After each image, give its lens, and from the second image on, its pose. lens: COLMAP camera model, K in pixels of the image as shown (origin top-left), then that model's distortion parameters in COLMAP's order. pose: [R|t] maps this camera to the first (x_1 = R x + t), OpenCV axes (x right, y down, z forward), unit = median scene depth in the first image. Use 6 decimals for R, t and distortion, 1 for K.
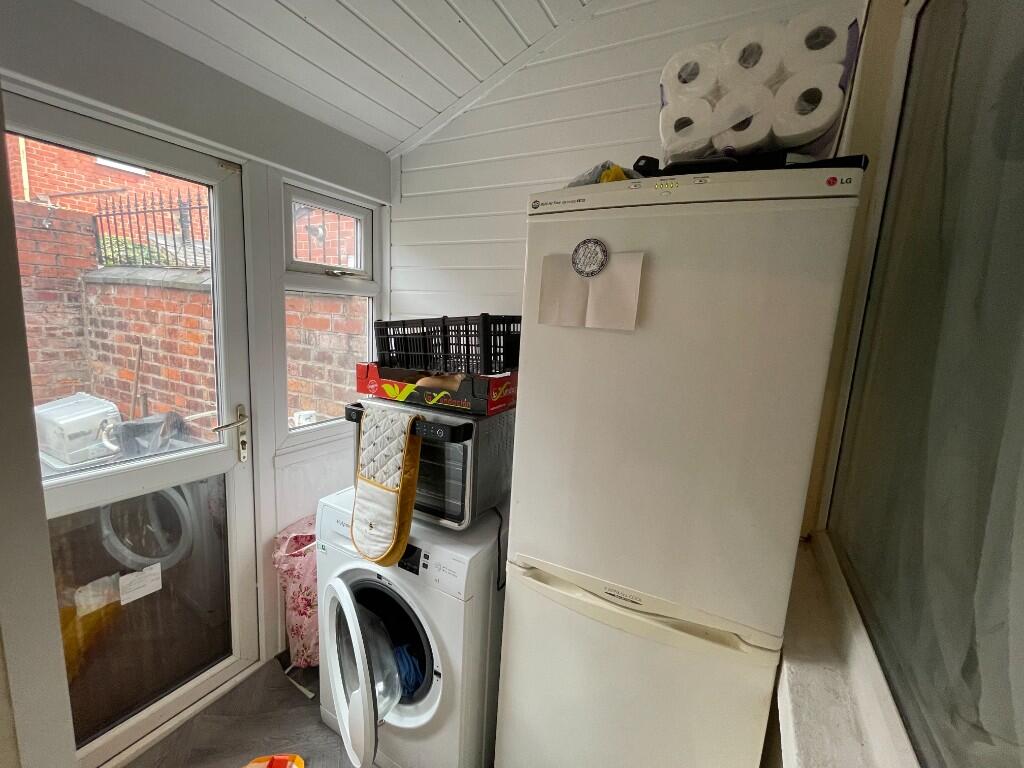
lens RADIAL K [[417.4, 0, 504.1], [0, 417.4, 383.4], [0, 0, 1]] dist [0.002333, 0.000140]
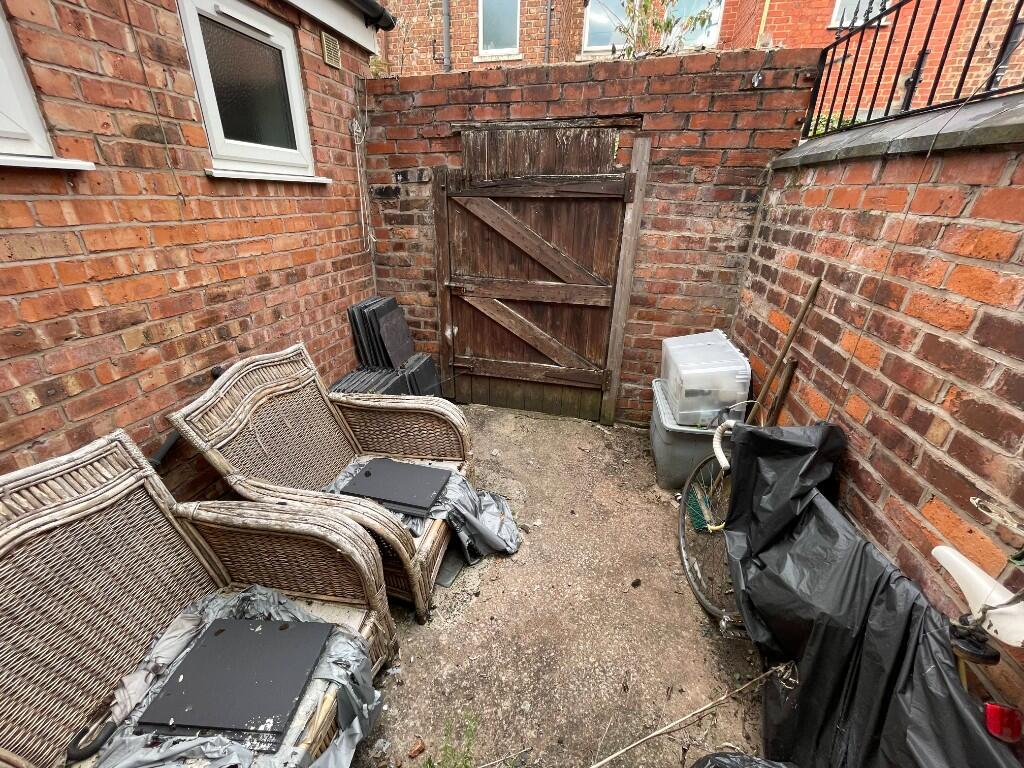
lens RADIAL K [[417.4, 0, 509.2], [0, 417.4, 376.0], [0, 0, 1]] dist [0.002333, 0.000140]
pose [[0.281740, 0.333624, -0.899621, -0.438110], [-0.154691, 0.941131, 0.300572, -0.071798], [0.946939, 0.054480, 0.316763, 0.433772]]
